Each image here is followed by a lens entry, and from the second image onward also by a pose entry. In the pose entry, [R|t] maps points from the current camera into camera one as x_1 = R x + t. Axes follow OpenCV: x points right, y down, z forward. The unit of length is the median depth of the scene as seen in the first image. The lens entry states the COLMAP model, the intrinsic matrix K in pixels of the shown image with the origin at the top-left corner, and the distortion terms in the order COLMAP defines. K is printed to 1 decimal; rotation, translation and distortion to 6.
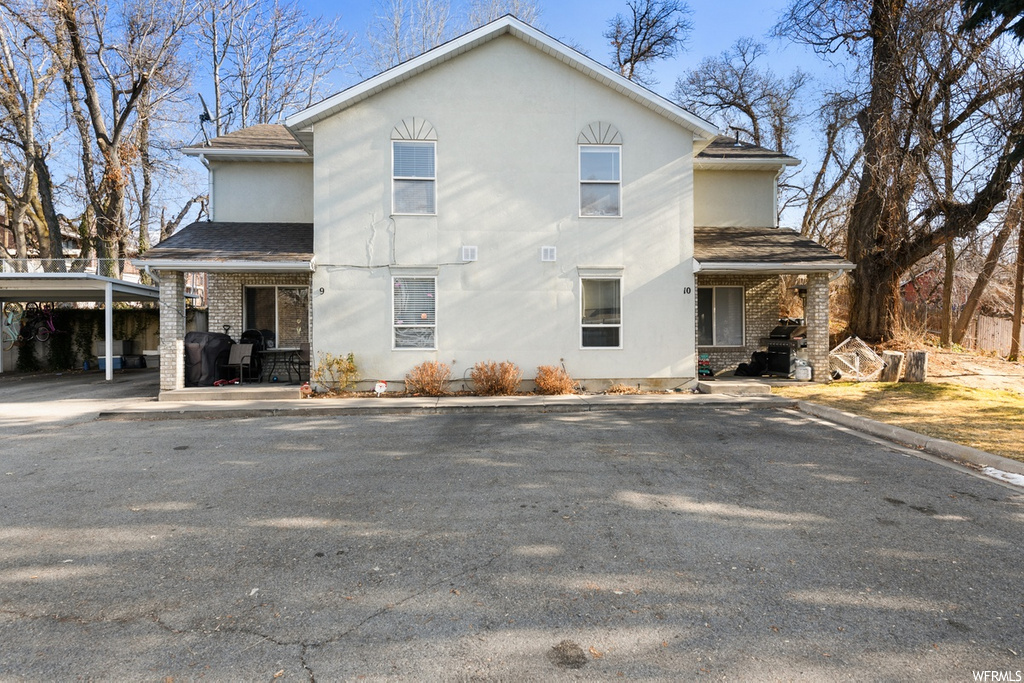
lens RADIAL K [[614.5, 0, 470.1], [0, 614.5, 342.3], [0, 0, 1]] dist [0.004769, -0.001115]
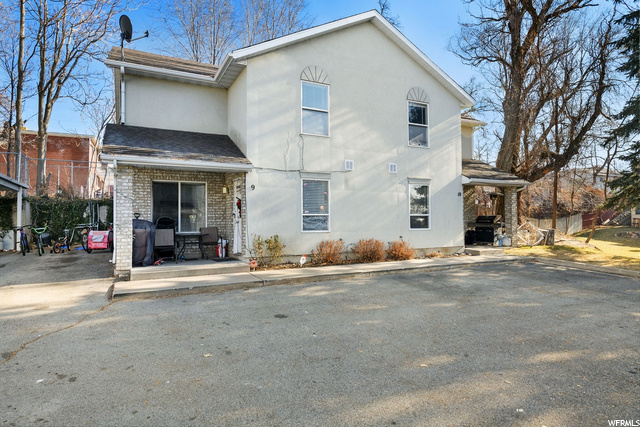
lens RADIAL K [[416.2, 0, 319.0], [0, 416.2, 210.6], [0, 0, 1]] dist [0.000350, 0.000991]
pose [[0.900954, 0.009133, 0.433818, -0.490611], [0.004223, 0.999547, -0.029812, -0.007742], [-0.433894, 0.028691, 0.900507, 0.146554]]
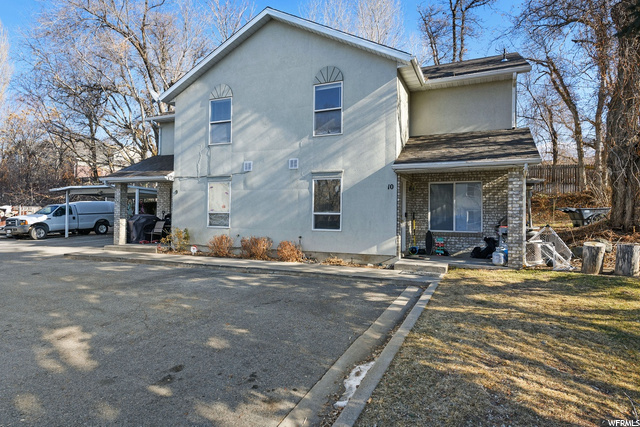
lens RADIAL K [[384.0, 0, 295.5], [0, 384.0, 213.4], [0, 0, 1]] dist [0.004769, -0.001115]
pose [[0.869698, 0.010485, -0.493474, 0.580164], [-0.020187, 0.999693, -0.014336, -0.014130], [0.493172, 0.022430, 0.869643, 0.220543]]
